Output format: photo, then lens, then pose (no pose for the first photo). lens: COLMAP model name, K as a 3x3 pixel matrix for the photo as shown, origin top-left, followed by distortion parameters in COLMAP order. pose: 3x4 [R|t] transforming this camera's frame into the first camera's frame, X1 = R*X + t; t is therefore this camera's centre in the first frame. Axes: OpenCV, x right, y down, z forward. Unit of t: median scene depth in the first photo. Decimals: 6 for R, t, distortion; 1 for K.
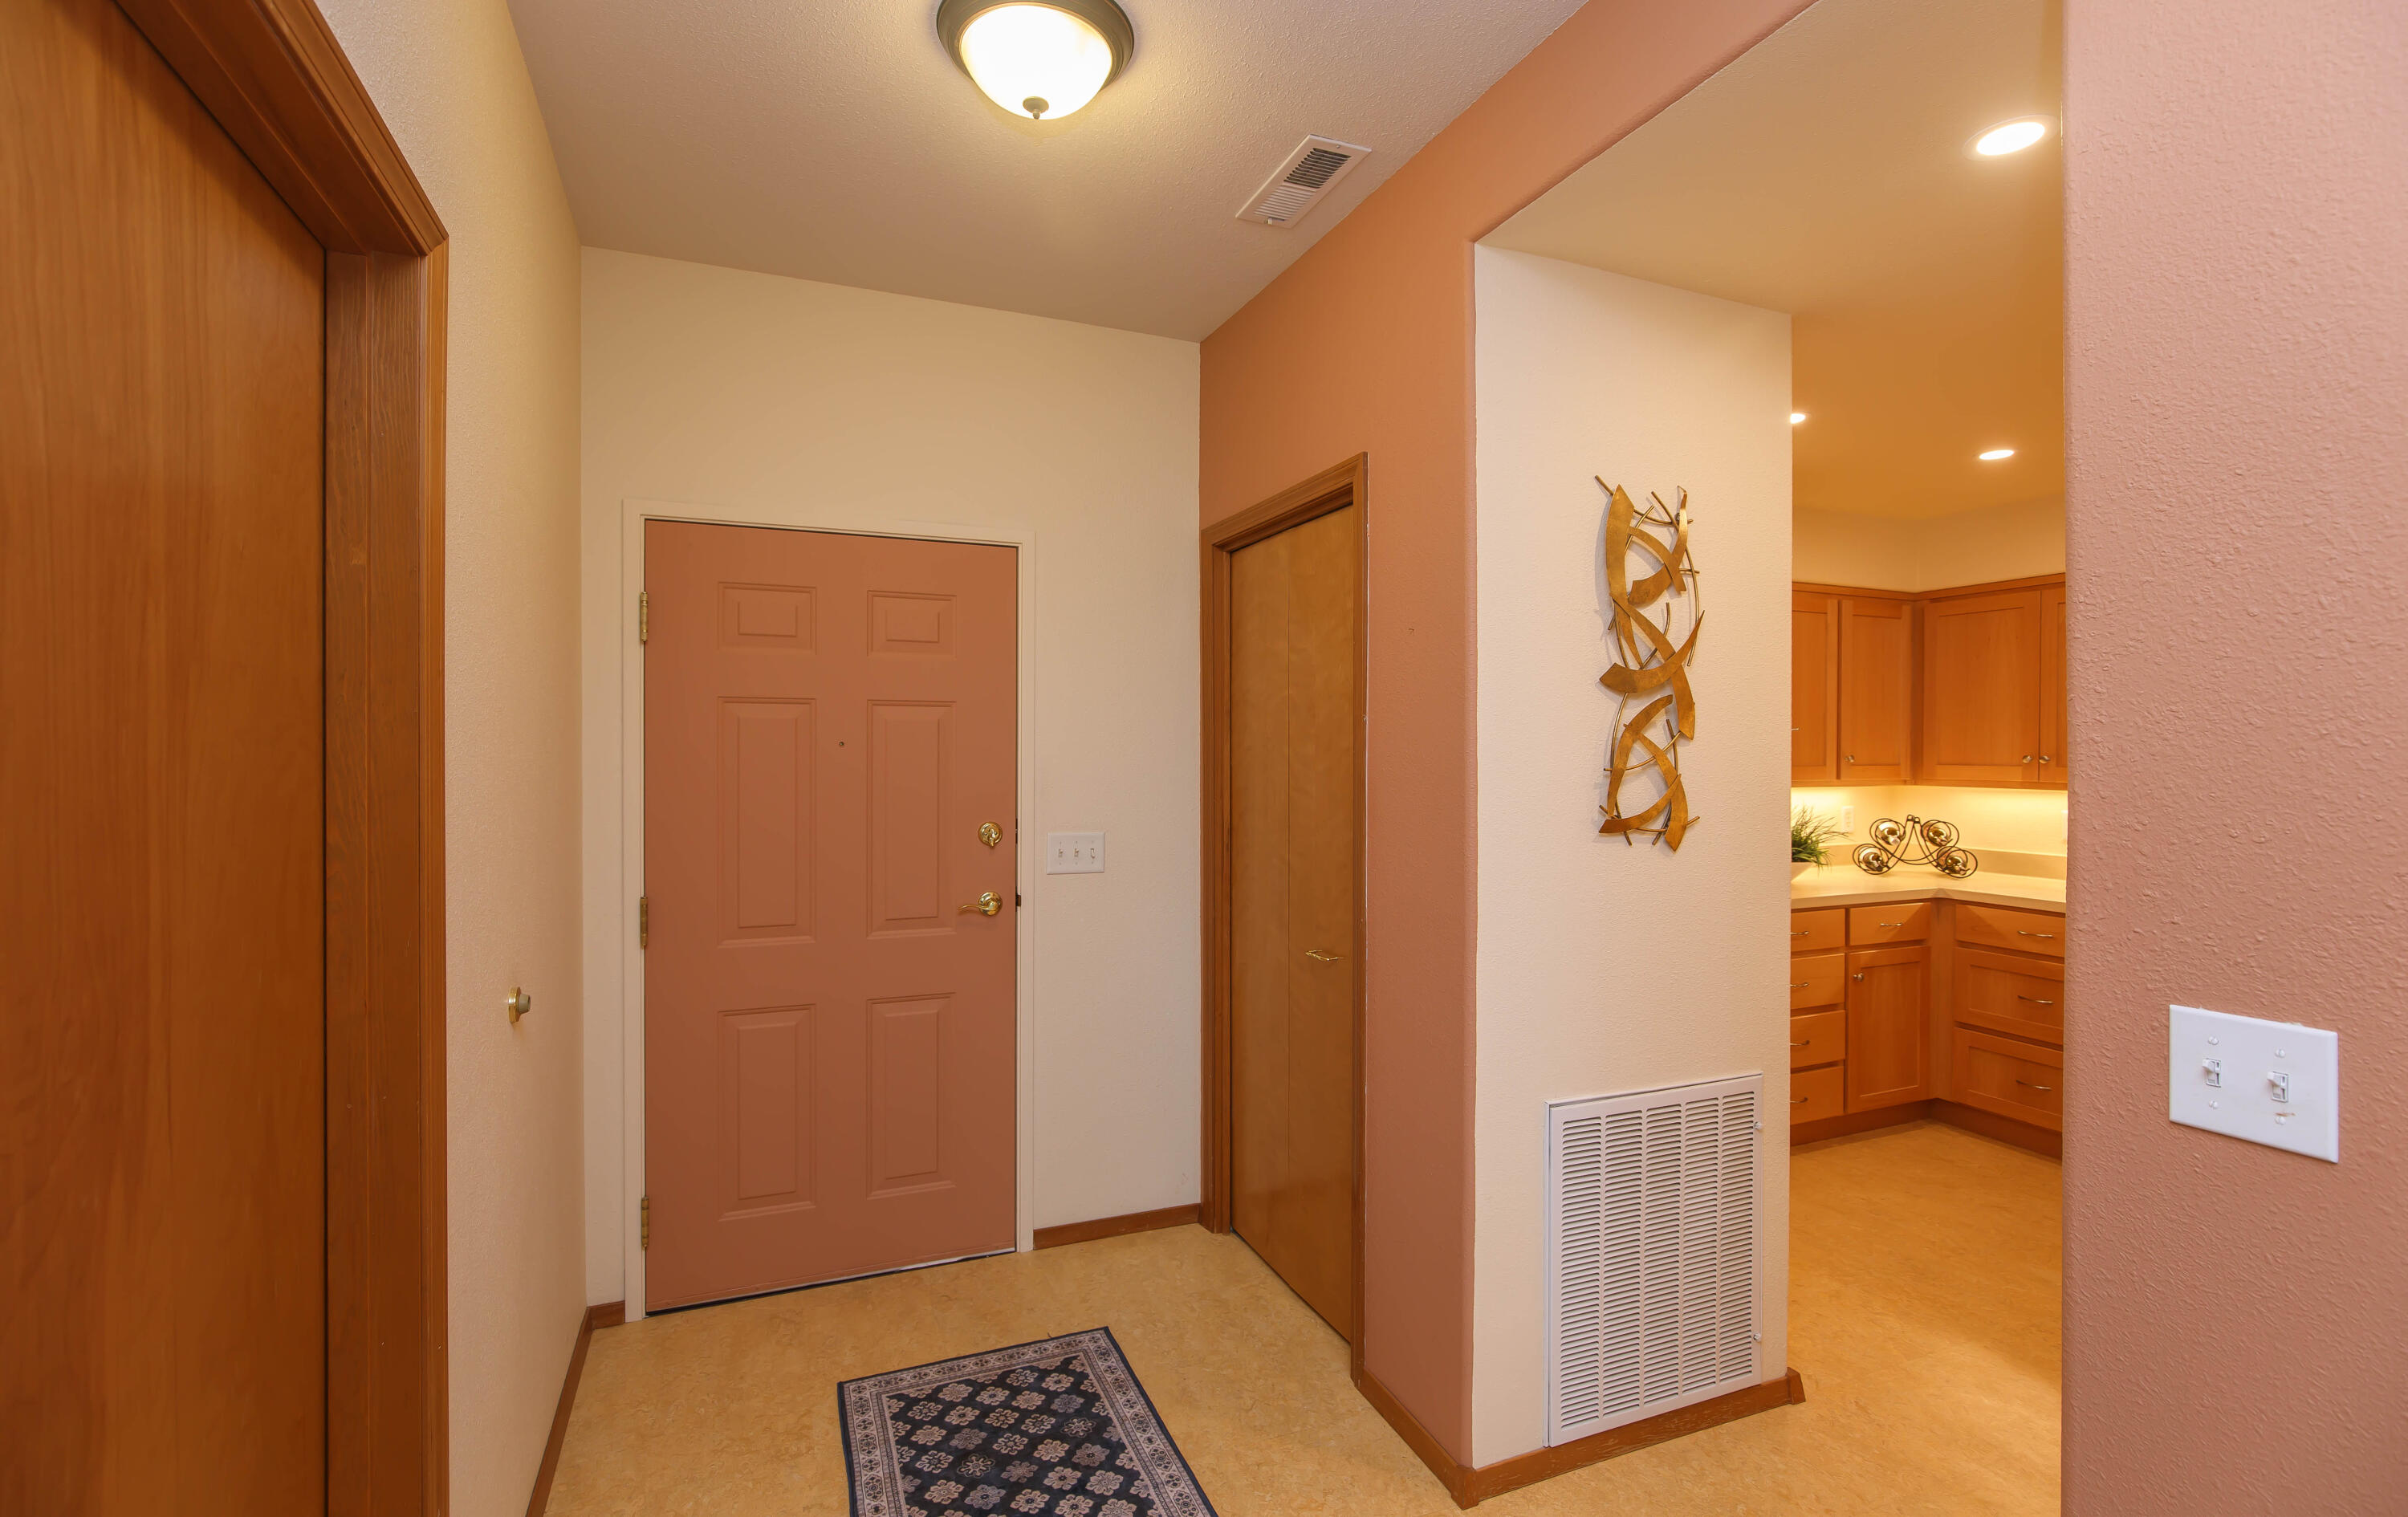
lens RADIAL K [[1073.2, 0, 1194.7], [0, 1073.2, 765.6], [0, 0, 1]] dist [-0.006700, 0.003141]
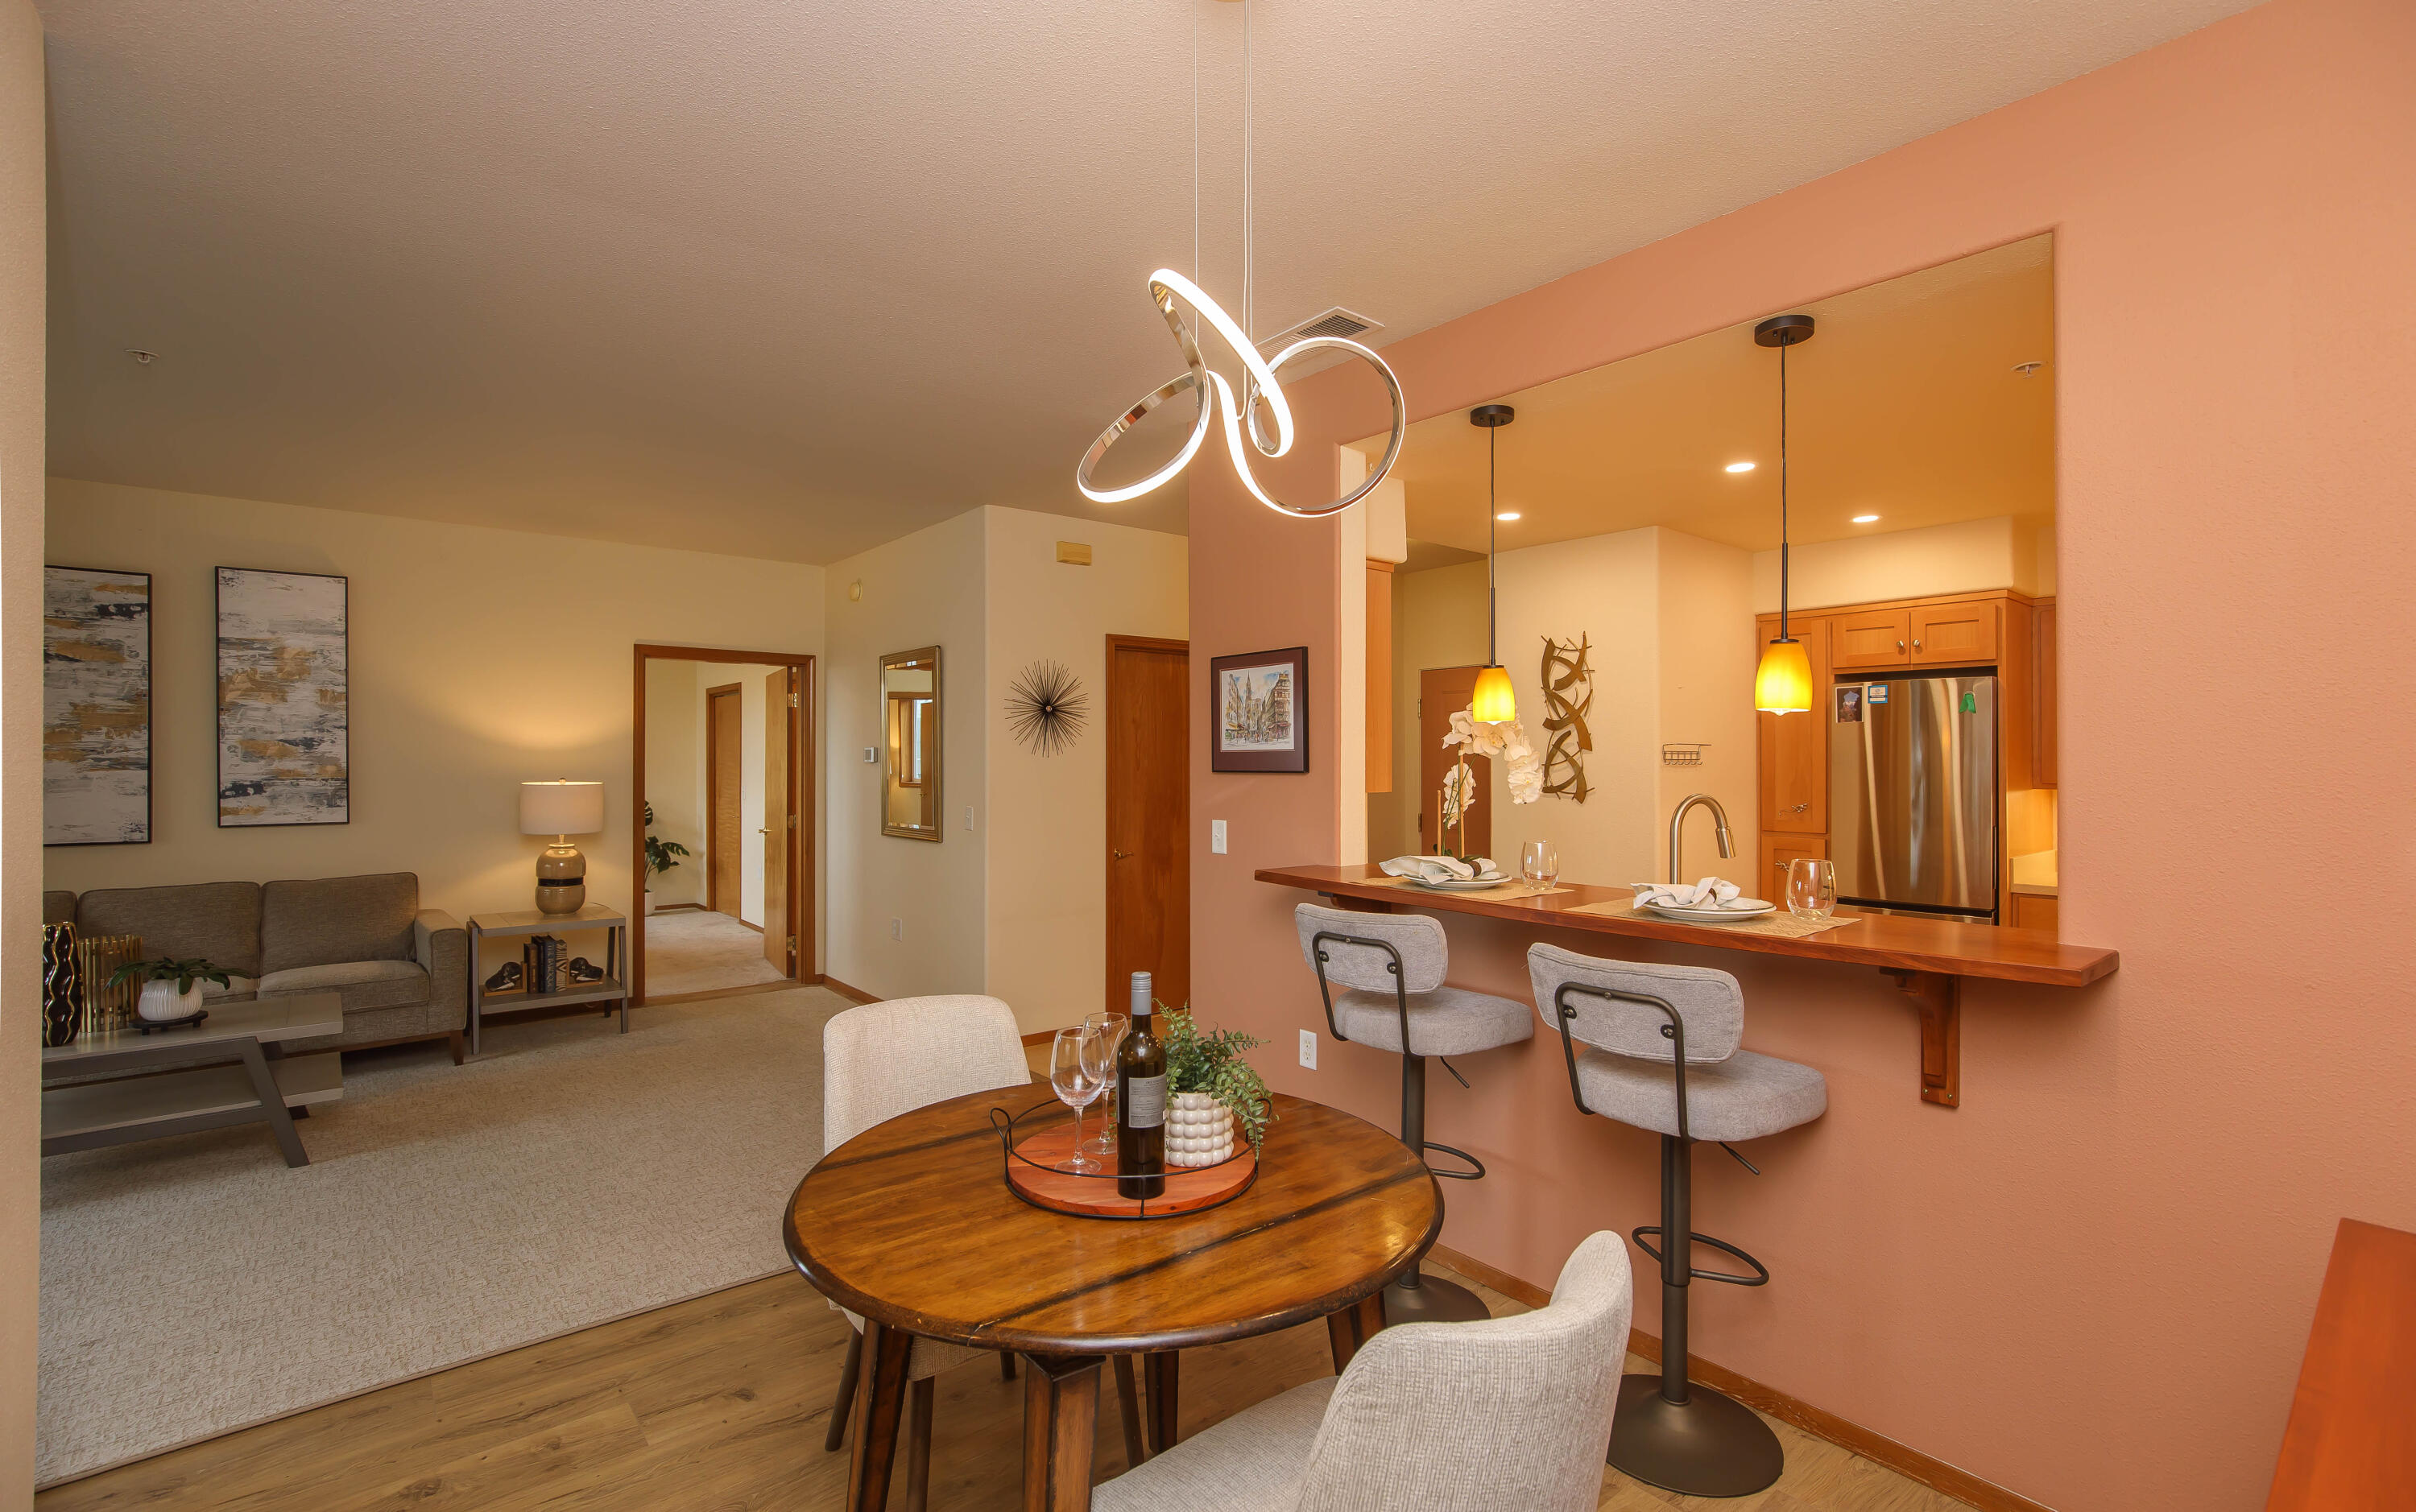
lens RADIAL K [[1076.7, 0, 1193.7], [0, 1076.7, 759.2], [0, 0, 1]] dist [-0.006700, 0.003141]
pose [[0.276967, -0.002867, -0.960875, 1.351724], [-0.014708, 0.999866, -0.007223, 0.011755], [0.960767, 0.016133, 0.276888, -0.196005]]
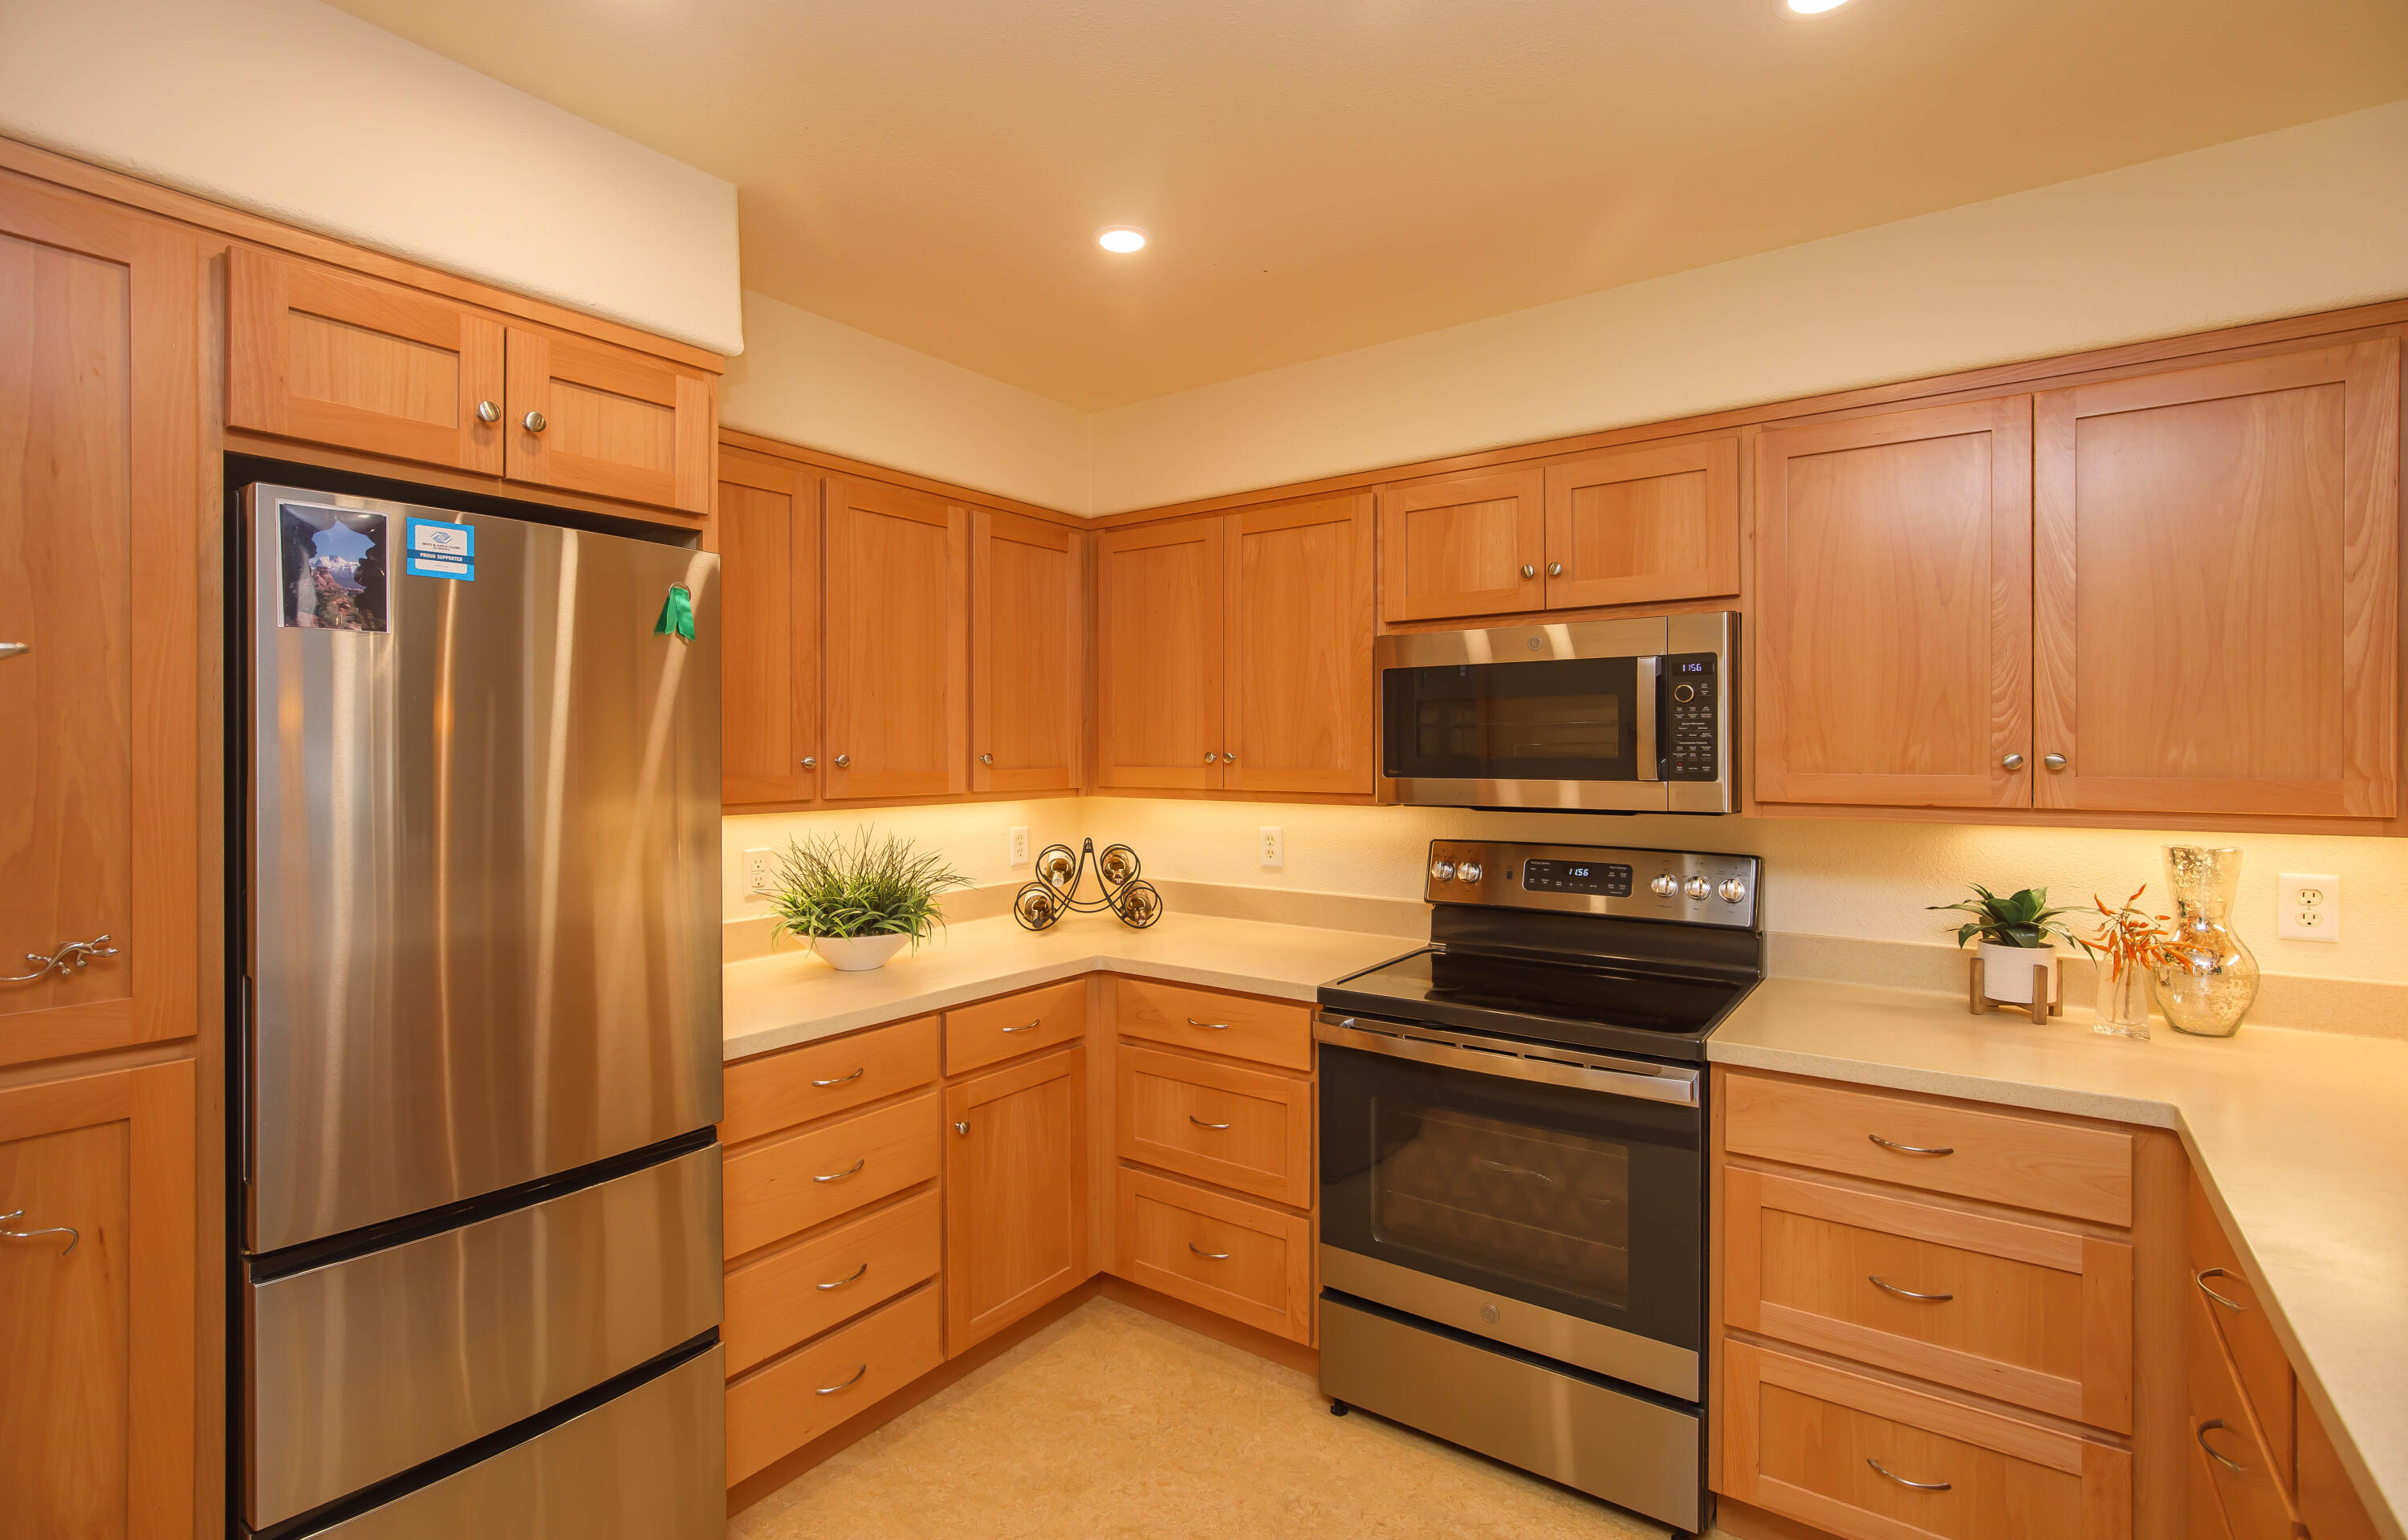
lens RADIAL K [[1085.6, 0, 1218.8], [0, 1085.6, 760.1], [0, 0, 1]] dist [-0.009268, 0.005892]
pose [[0.846415, -0.008042, 0.532463, 0.419560], [0.012037, 0.999919, -0.004032, -0.001434], [-0.532388, 0.009822, 0.846444, 0.411663]]
